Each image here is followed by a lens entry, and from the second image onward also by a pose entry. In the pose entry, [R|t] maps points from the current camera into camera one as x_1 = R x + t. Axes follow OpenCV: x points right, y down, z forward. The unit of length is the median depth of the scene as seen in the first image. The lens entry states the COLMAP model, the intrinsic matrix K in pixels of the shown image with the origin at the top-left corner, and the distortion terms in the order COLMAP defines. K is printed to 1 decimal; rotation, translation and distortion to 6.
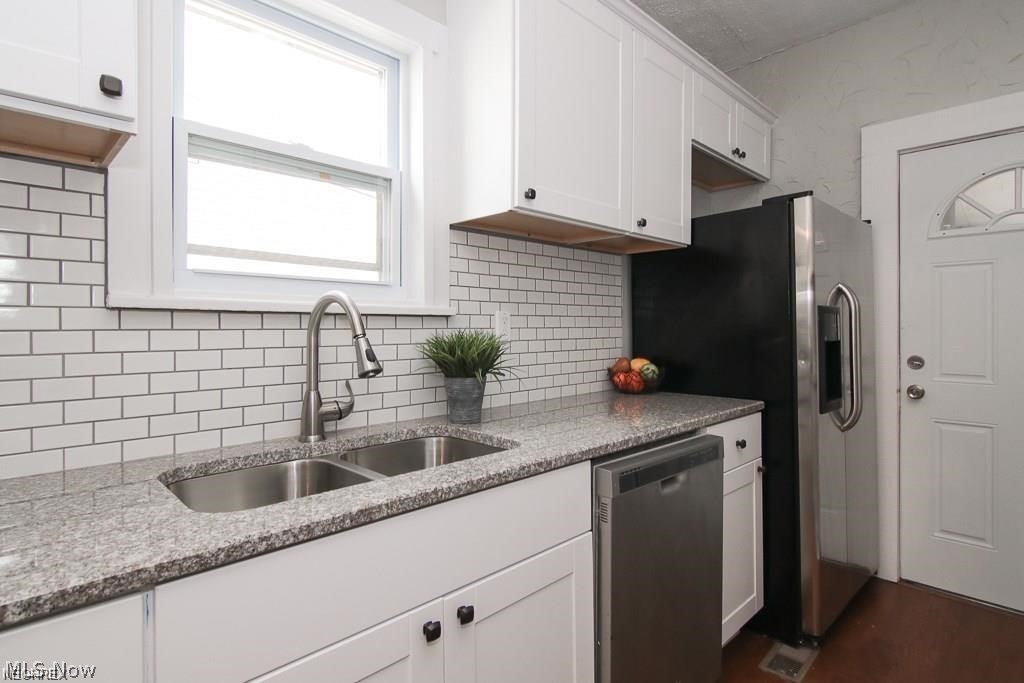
lens RADIAL K [[522.8, 0, 527.6], [0, 522.8, 325.1], [0, 0, 1]] dist [-0.001776, -0.000163]
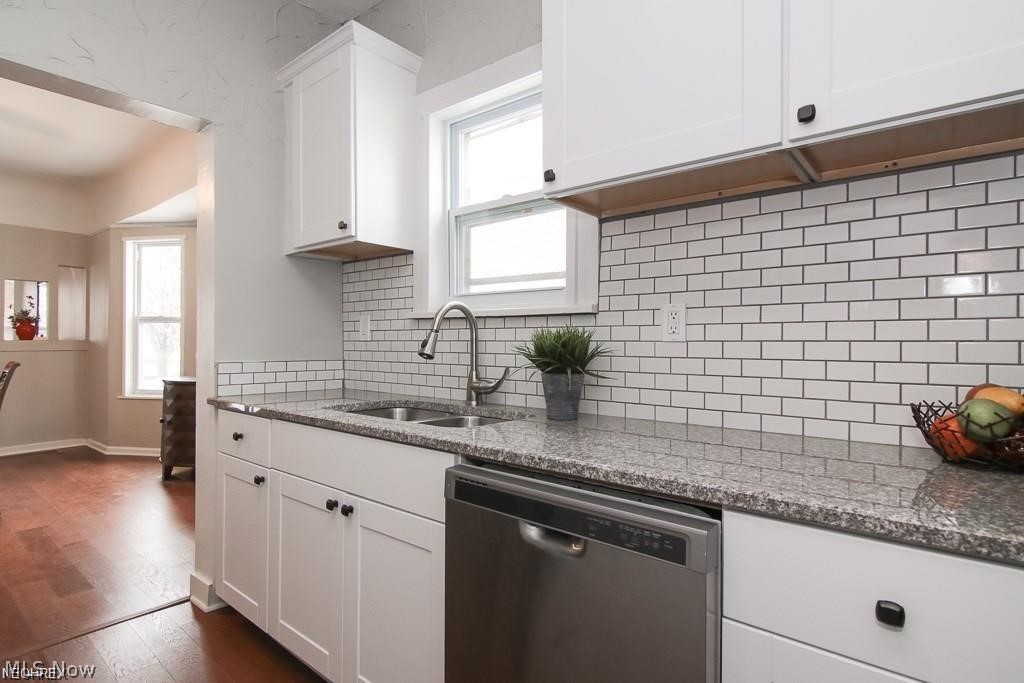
lens RADIAL K [[530.1, 0, 512.0], [0, 530.1, 341.5], [0, 0, 1]] dist [0.003385, 0.000685]
pose [[0.092722, -0.003155, -0.995687, 1.039009], [0.000650, 0.999995, -0.003108, 0.045760], [0.995692, -0.000359, 0.092724, 0.940466]]
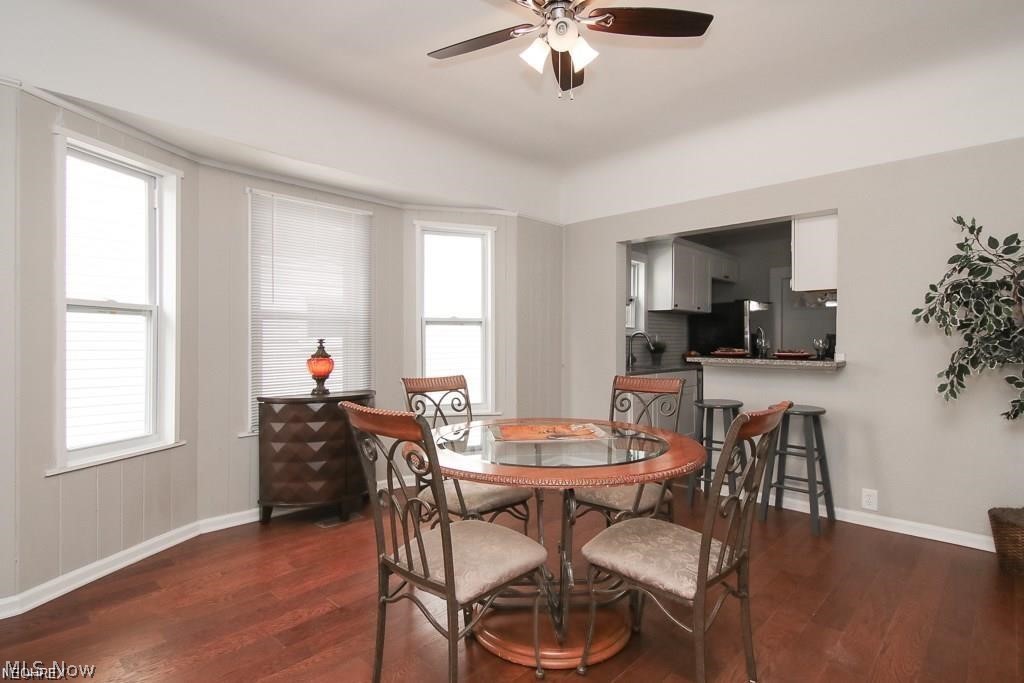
lens RADIAL K [[530.1, 0, 512.0], [0, 530.1, 341.5], [0, 0, 1]] dist [0.003385, 0.000685]
pose [[0.999067, -0.000392, 0.043185, -1.484545], [0.000041, 0.999967, 0.008132, -0.020919], [-0.043186, -0.008123, 0.999034, -3.065167]]
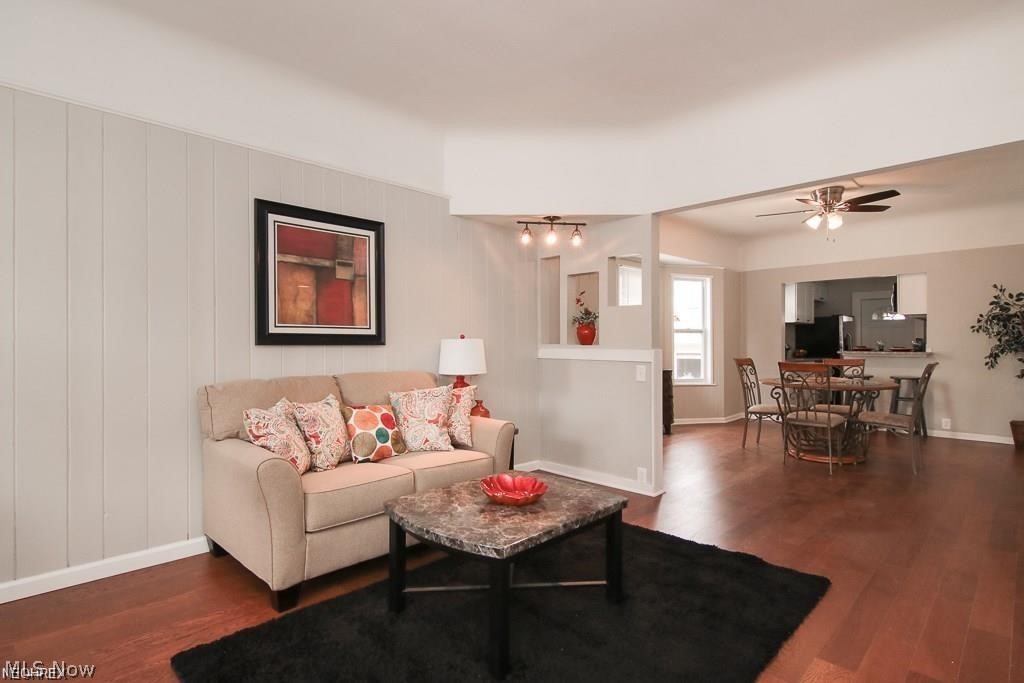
lens RADIAL K [[517.6, 0, 512.0], [0, 517.6, 341.5], [0, 0, 1]] dist [0.000491, 0.000564]
pose [[0.999876, -0.003198, 0.015450, -3.579591], [0.003171, 0.999993, 0.001808, -0.025575], [-0.015456, -0.001758, 0.999879, -5.159249]]
